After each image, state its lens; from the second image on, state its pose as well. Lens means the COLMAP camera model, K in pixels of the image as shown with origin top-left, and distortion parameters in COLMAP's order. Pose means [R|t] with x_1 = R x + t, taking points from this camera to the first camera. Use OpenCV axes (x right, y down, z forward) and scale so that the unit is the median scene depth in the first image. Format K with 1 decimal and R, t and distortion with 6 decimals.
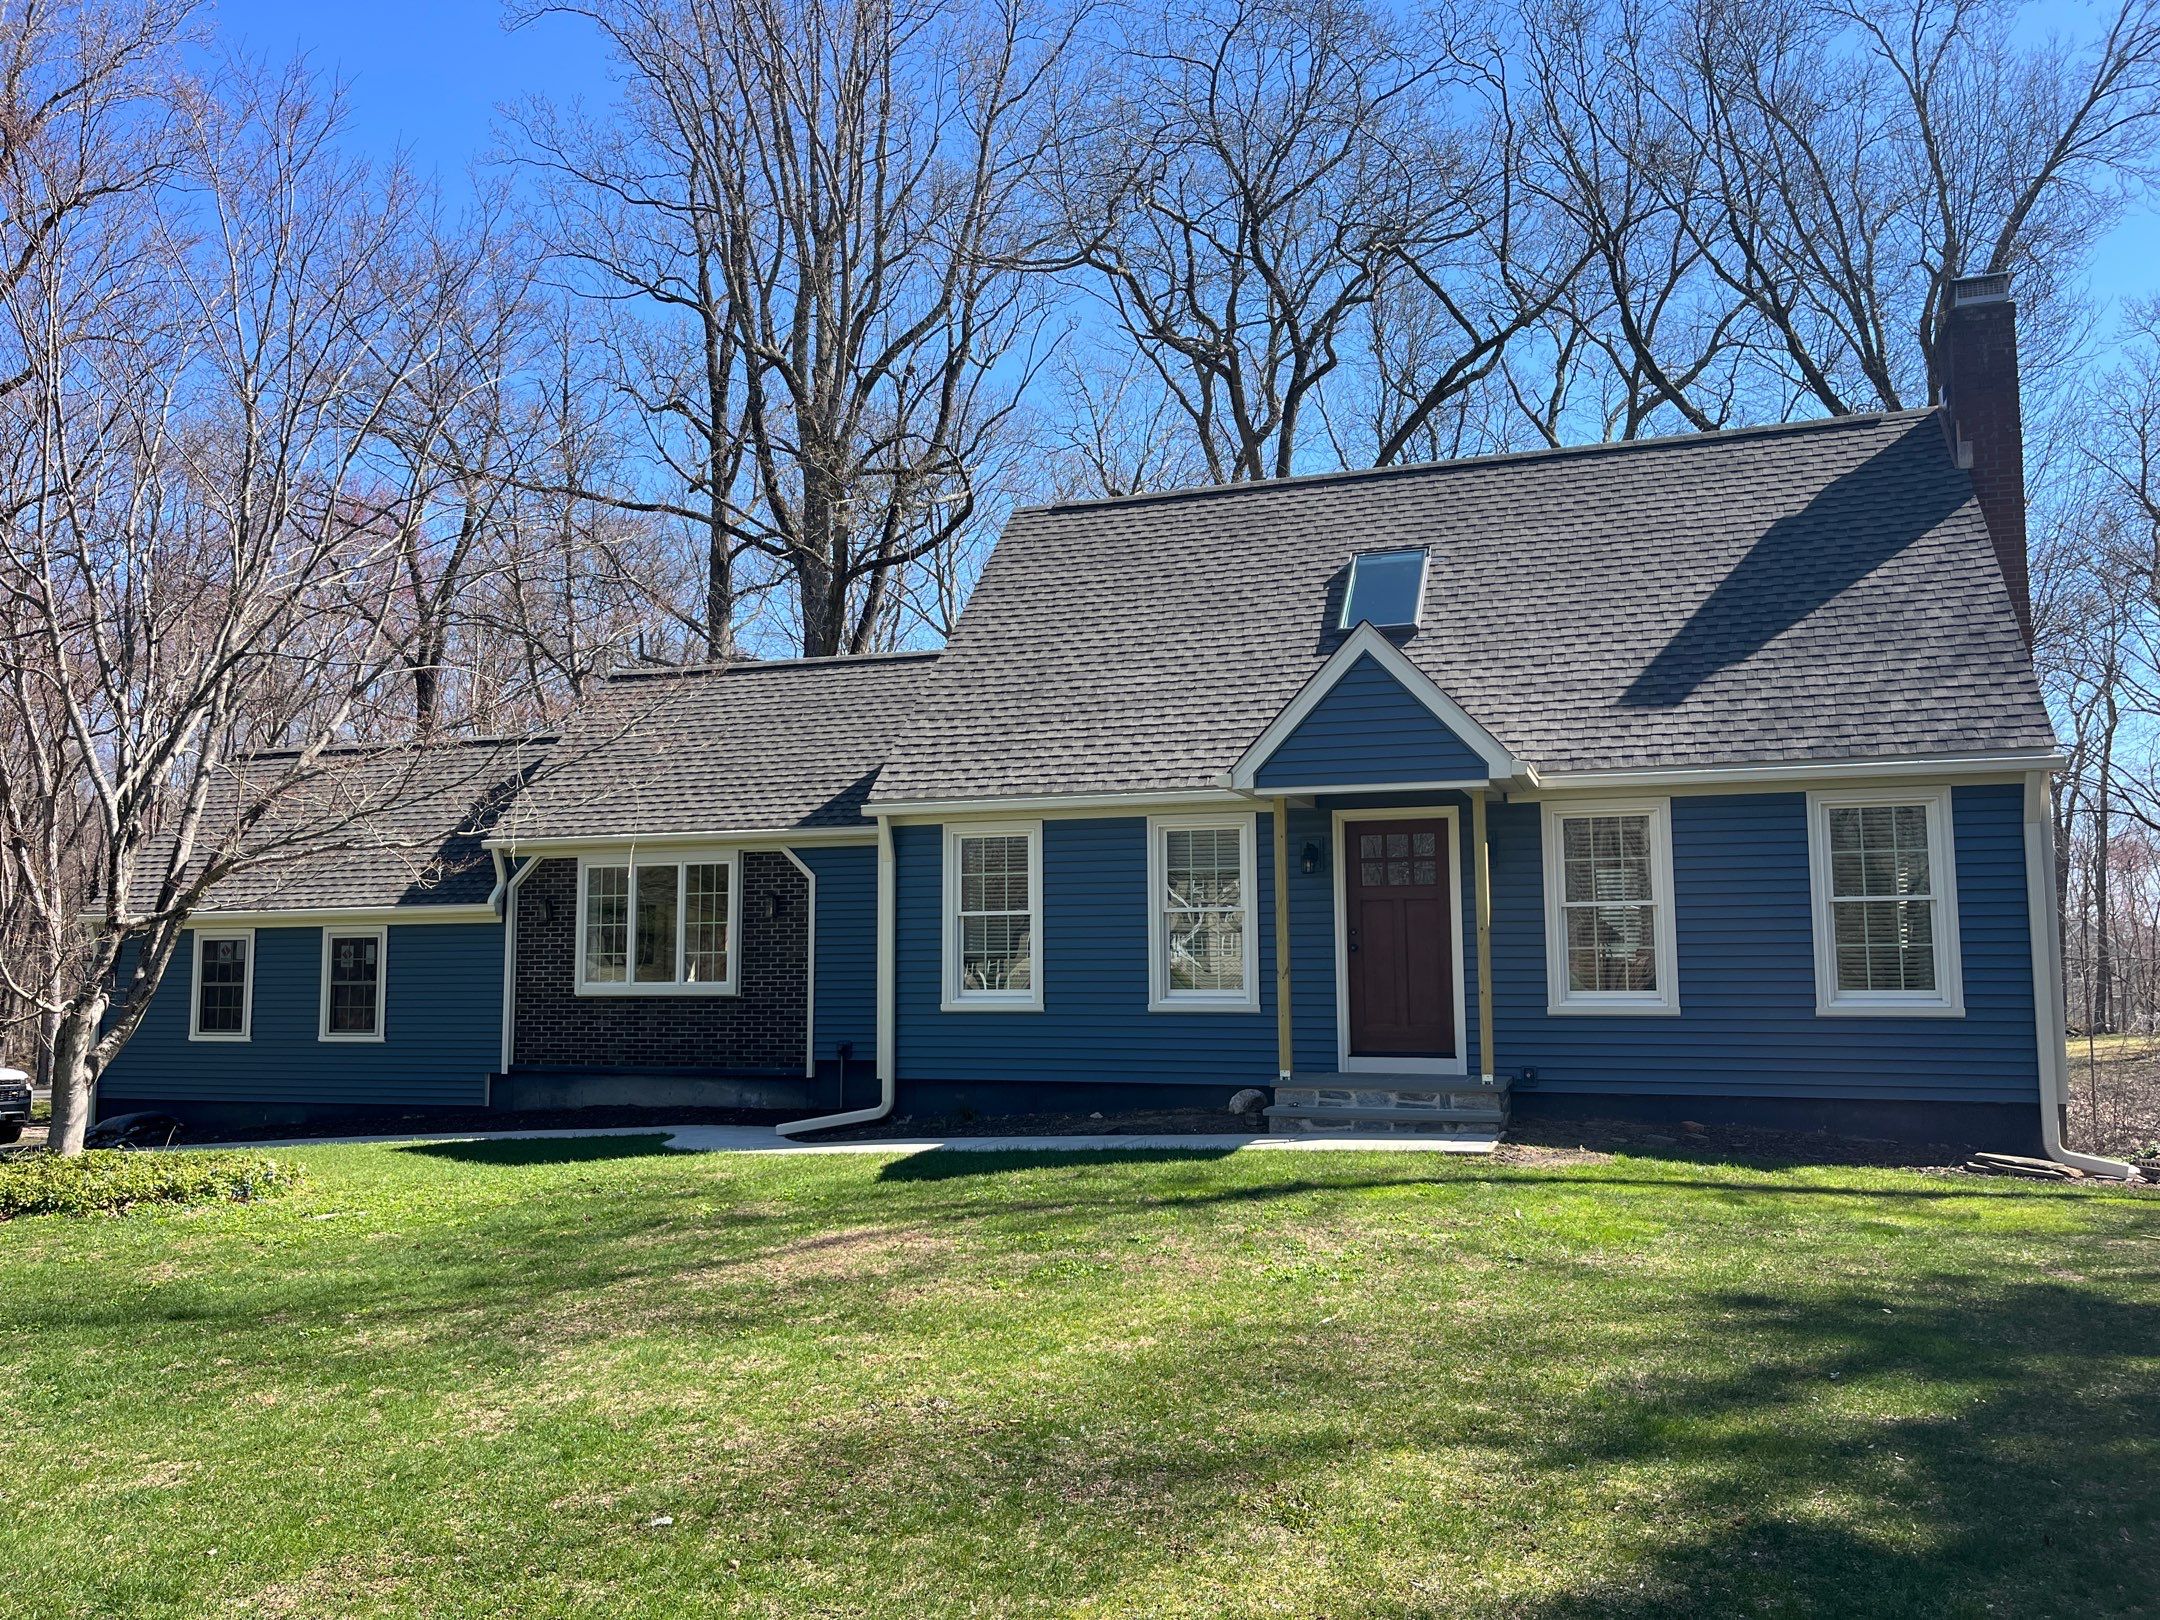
lens RADIAL K [[1615.7, 0, 1080.0], [0, 1615.7, 810.0], [0, 0, 1]] dist [0.068431, -0.094877]
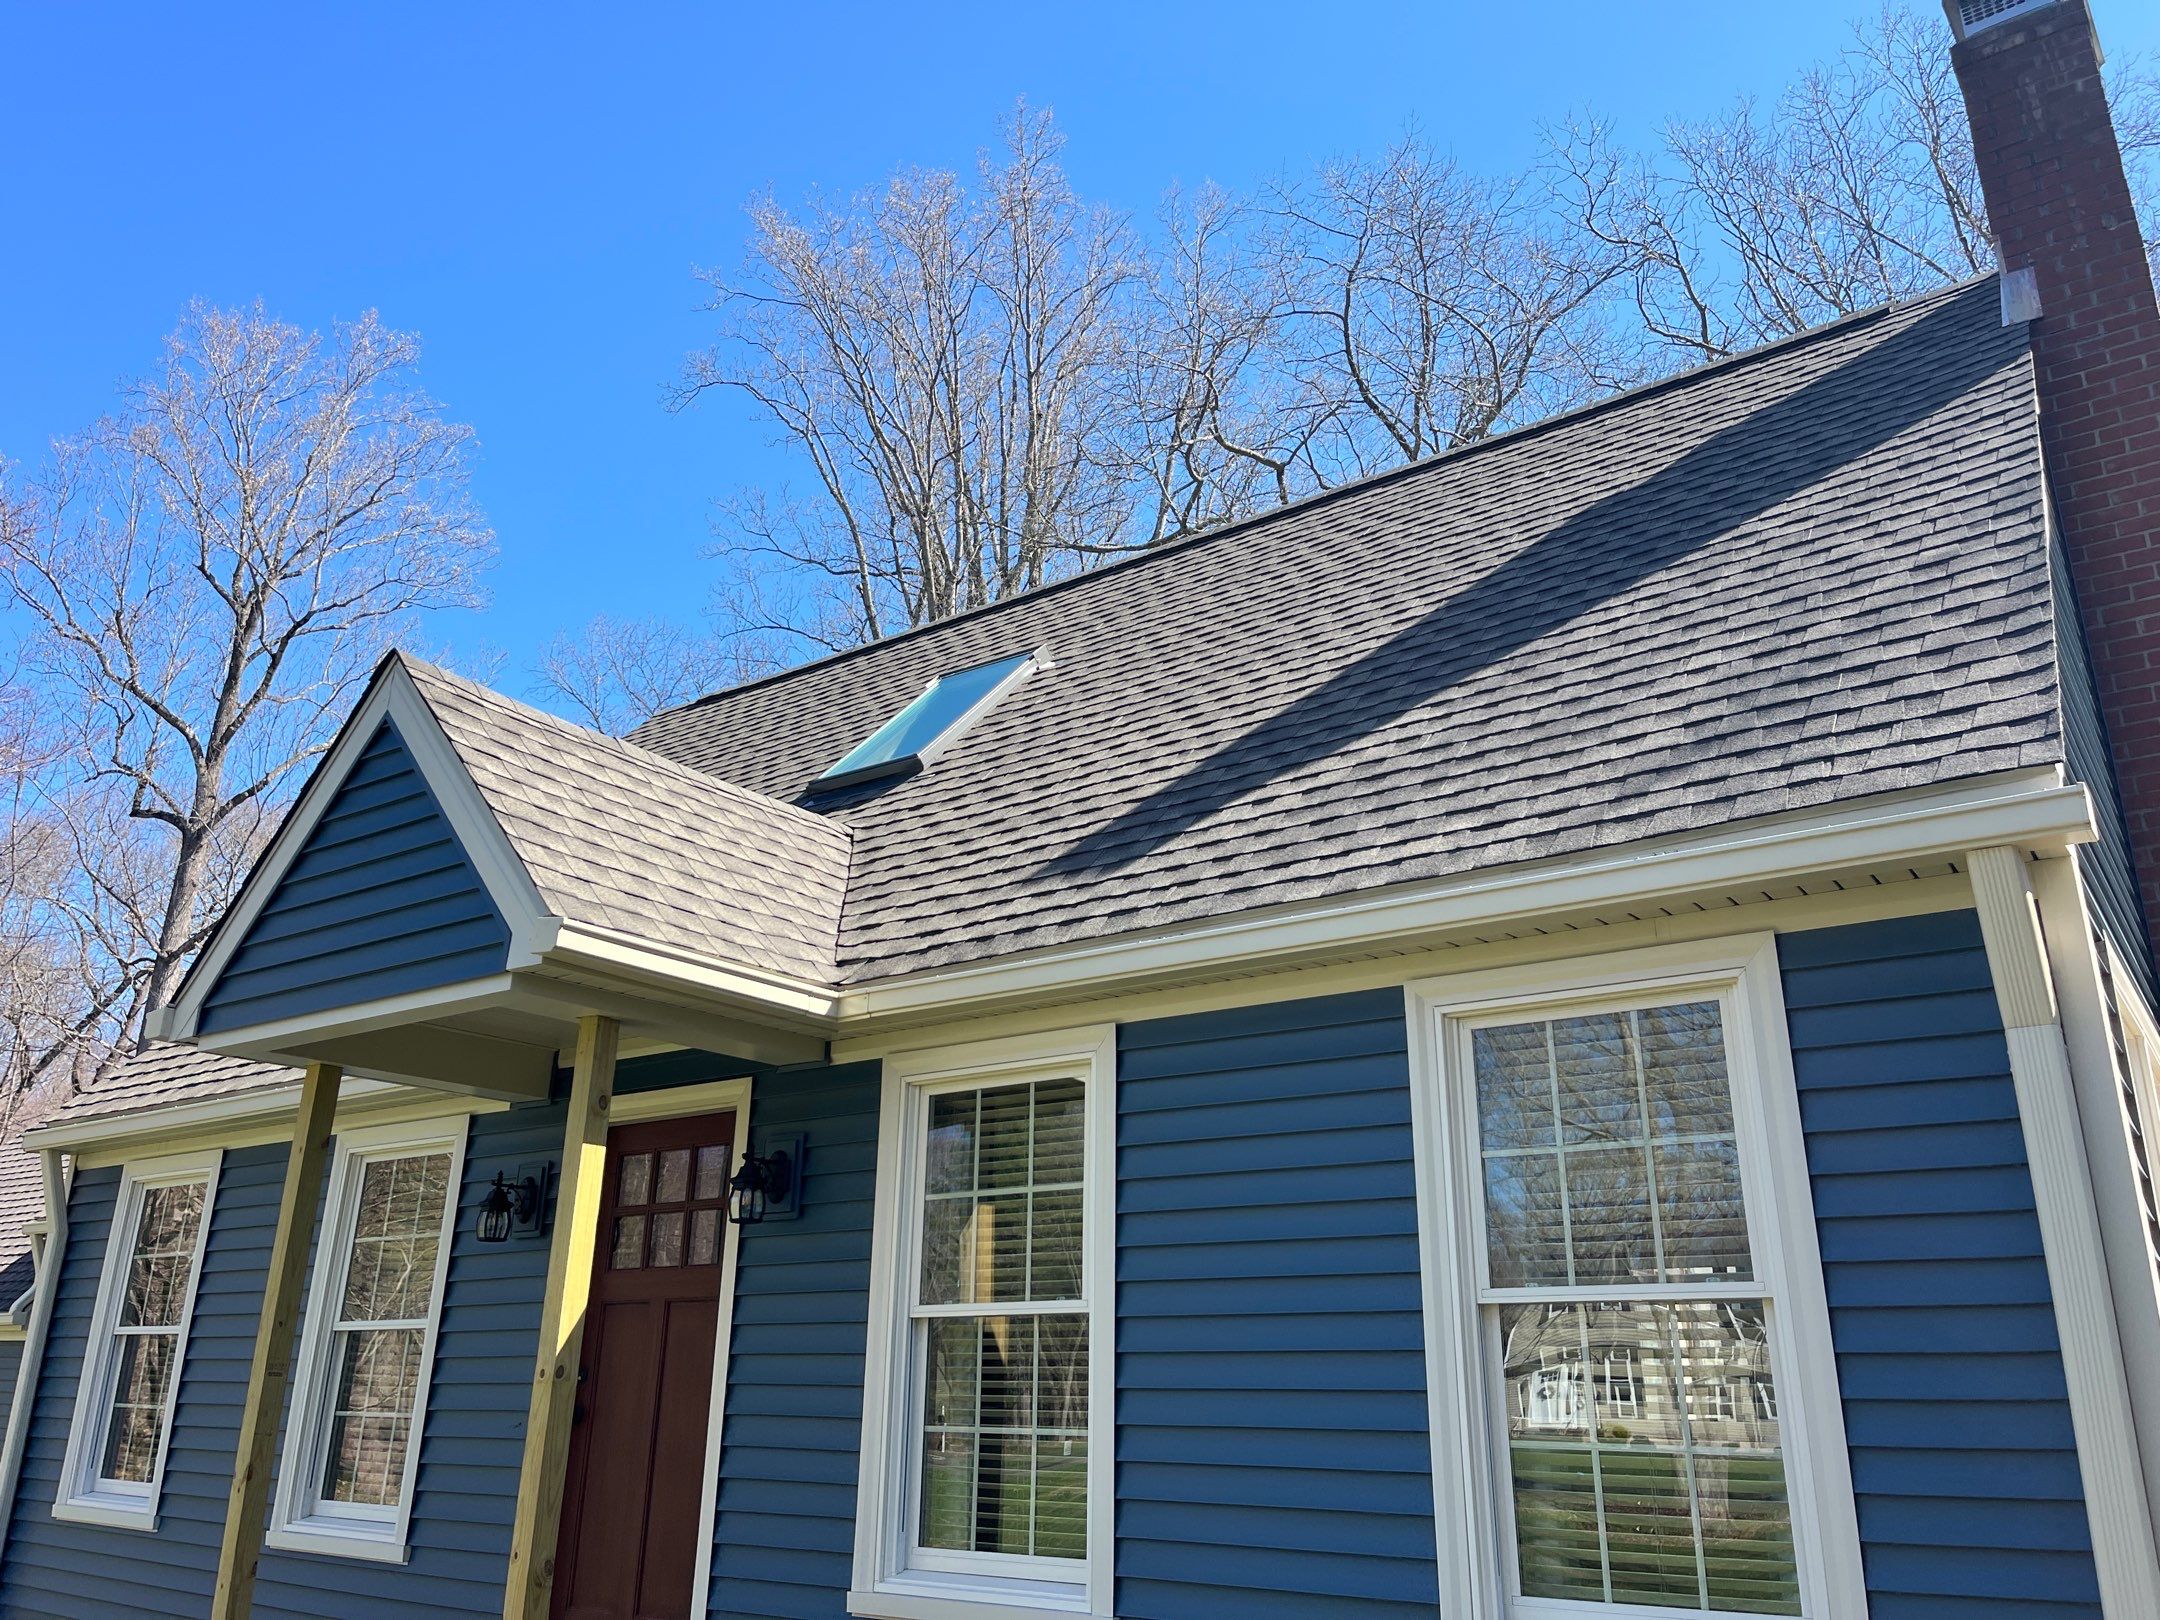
lens RADIAL K [[1615.7, 0, 1080.0], [0, 1615.7, 810.0], [0, 0, 1]] dist [0.068431, -0.094877]
pose [[0.956828, -0.079629, -0.279535, 0.466781], [0.006585, 0.967432, -0.253046, 0.040969], [0.290581, 0.240280, 0.926190, 0.616938]]
